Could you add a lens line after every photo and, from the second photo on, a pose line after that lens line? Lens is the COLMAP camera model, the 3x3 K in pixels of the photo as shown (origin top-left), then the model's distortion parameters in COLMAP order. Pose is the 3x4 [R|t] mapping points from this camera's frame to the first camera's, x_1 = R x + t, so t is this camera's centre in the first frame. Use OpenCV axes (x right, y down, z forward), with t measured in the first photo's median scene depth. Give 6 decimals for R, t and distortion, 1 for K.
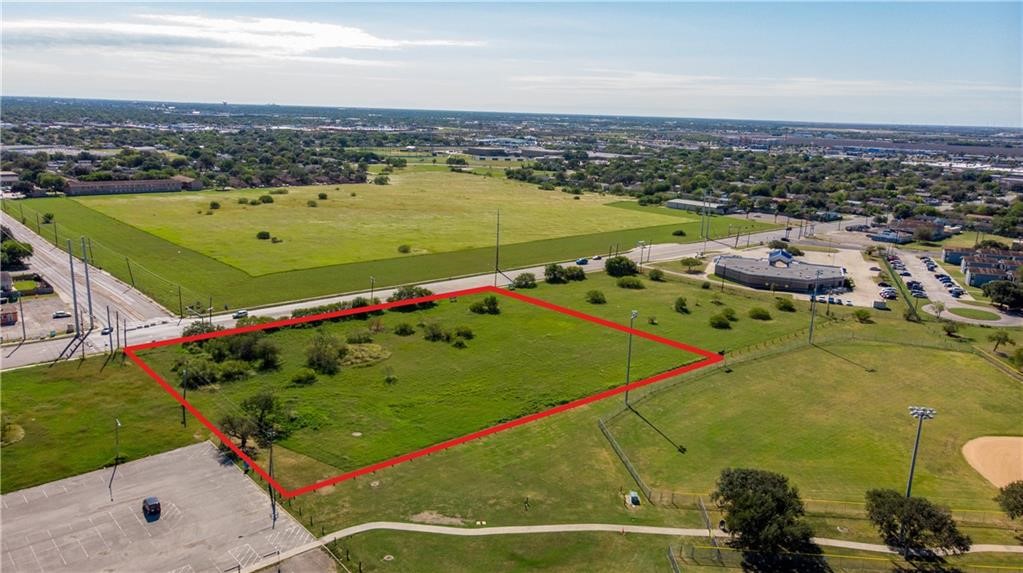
lens RADIAL K [[760.5, 0, 511.5], [0, 760.5, 286.5], [0, 0, 1]] dist [0.019315, 0.003679]
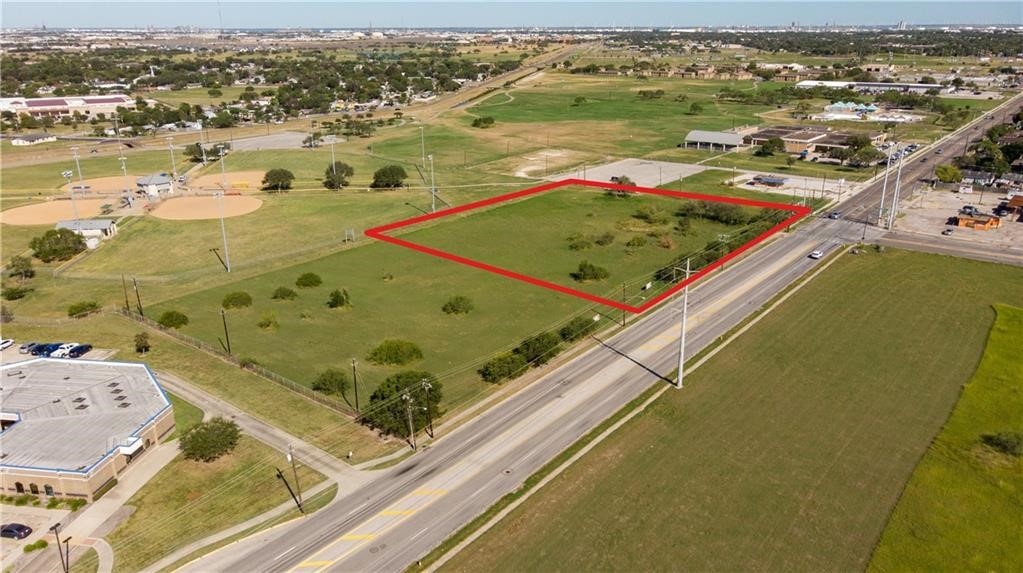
lens RADIAL K [[760.5, 0, 511.5], [0, 760.5, 286.5], [0, 0, 1]] dist [0.019315, 0.003679]
pose [[-0.978537, 0.044134, -0.201291, 0.243664], [-0.067500, 0.854263, 0.515440, -0.431665], [0.194704, 0.517964, -0.832949, 1.910093]]
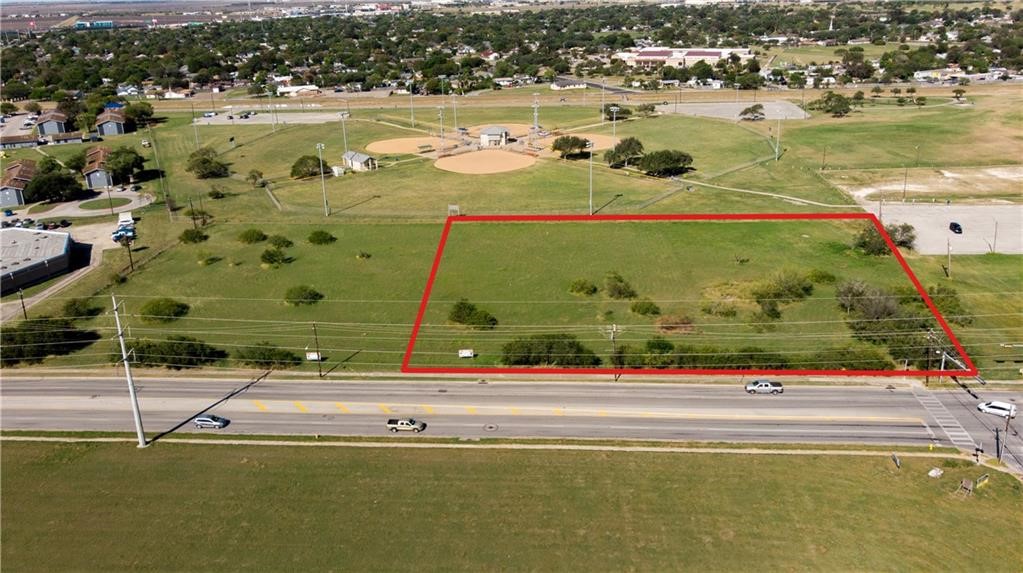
lens RADIAL K [[760.5, 0, 511.5], [0, 760.5, 286.5], [0, 0, 1]] dist [0.019315, 0.003679]
pose [[-0.732280, -0.259251, 0.629726, -0.486440], [0.154369, 0.837441, 0.524274, -0.378845], [-0.663277, 0.481125, -0.573221, 1.548024]]
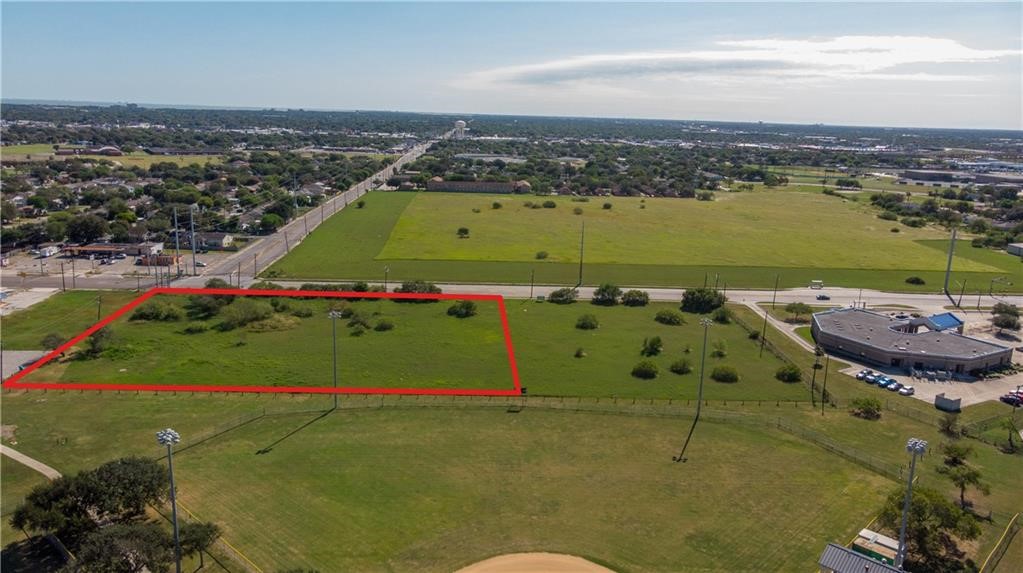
lens RADIAL K [[760.5, 0, 511.5], [0, 760.5, 286.5], [0, 0, 1]] dist [0.019315, 0.003679]
pose [[0.778129, 0.135147, -0.613392, 0.713033], [-0.150074, 0.988296, 0.027368, -0.046844], [0.609912, 0.070758, 0.789304, 0.279115]]
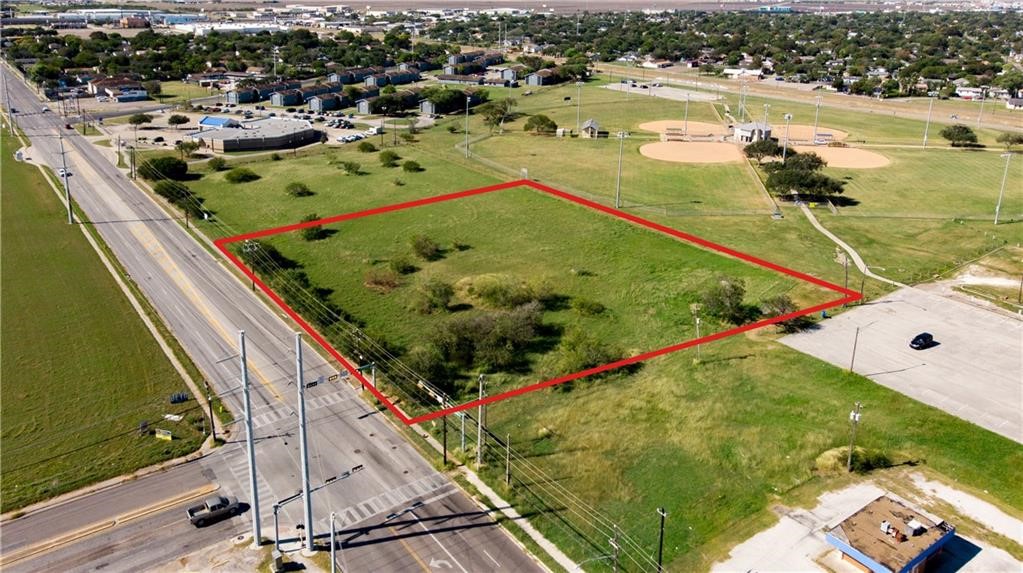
lens RADIAL K [[760.5, 0, 511.5], [0, 760.5, 286.5], [0, 0, 1]] dist [0.019315, 0.003679]
pose [[0.070567, -0.395707, 0.915662, -0.859091], [0.207696, 0.903660, 0.374514, -0.191133], [-0.975645, 0.163750, 0.145955, 0.800014]]
